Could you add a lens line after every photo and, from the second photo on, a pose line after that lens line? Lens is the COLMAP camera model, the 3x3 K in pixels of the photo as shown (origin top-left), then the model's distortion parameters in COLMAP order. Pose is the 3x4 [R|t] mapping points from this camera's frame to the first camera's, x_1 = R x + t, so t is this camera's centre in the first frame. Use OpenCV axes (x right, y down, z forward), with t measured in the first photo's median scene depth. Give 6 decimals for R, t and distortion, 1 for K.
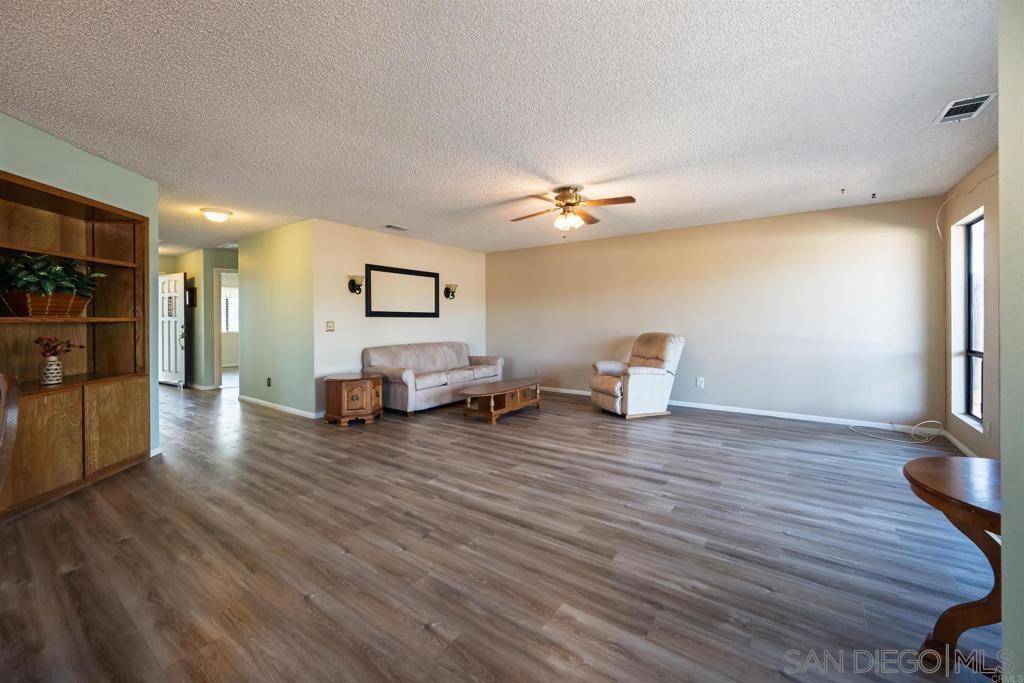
lens RADIAL K [[406.5, 0, 517.3], [0, 406.5, 321.5], [0, 0, 1]] dist [0.000251, -0.000492]
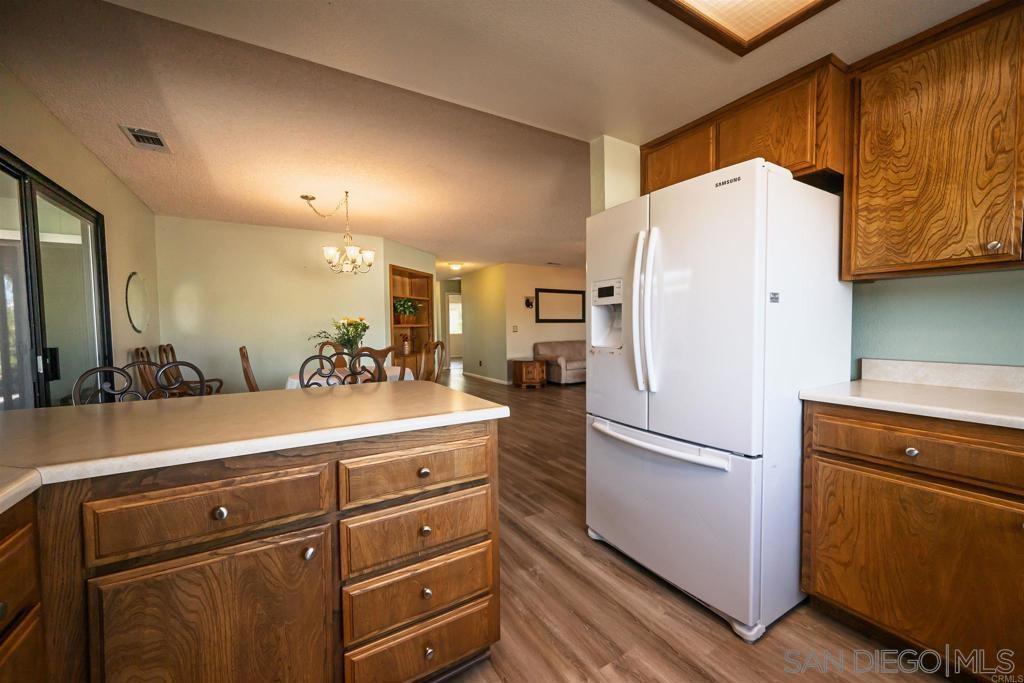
lens RADIAL K [[406.5, 0, 517.1], [0, 406.5, 343.3], [0, 0, 1]] dist [0.000251, -0.000492]
pose [[0.919210, 0.009396, -0.393655, 0.186820], [0.007377, 0.999129, 0.041073, 0.002431], [0.393698, -0.040658, 0.918340, -0.491220]]
